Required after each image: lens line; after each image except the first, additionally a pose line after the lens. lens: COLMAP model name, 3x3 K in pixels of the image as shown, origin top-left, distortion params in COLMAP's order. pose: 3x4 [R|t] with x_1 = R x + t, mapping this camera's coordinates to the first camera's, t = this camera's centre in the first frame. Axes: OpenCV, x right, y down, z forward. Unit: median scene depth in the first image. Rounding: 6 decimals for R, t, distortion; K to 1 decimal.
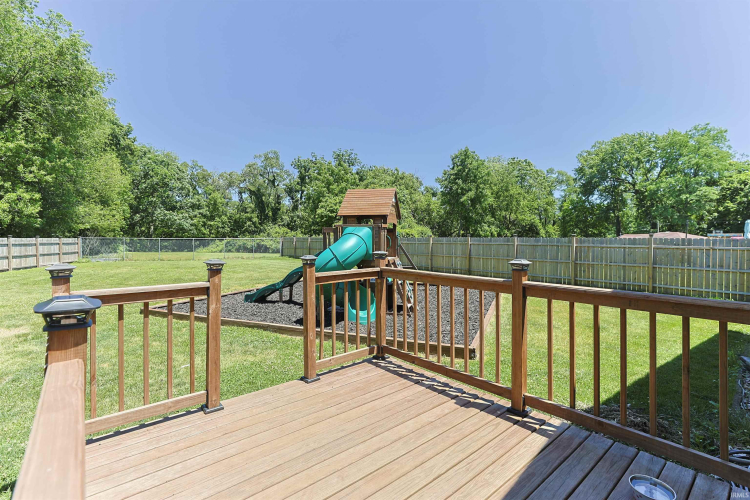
lens RADIAL K [[364.3, 0, 372.2], [0, 364.3, 244.9], [0, 0, 1]] dist [-0.019086, 0.007025]
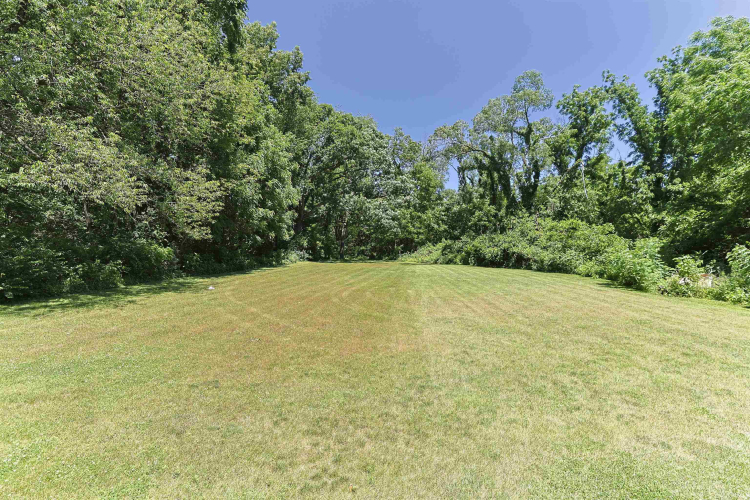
lens RADIAL K [[364.3, 0, 374.4], [0, 364.3, 248.0], [0, 0, 1]] dist [-0.019086, 0.007025]
pose [[0.861205, 0.006850, -0.508212, -0.192275], [-0.009080, 0.999957, -0.001908, -0.003253], [0.508177, 0.006258, 0.861230, 0.413148]]
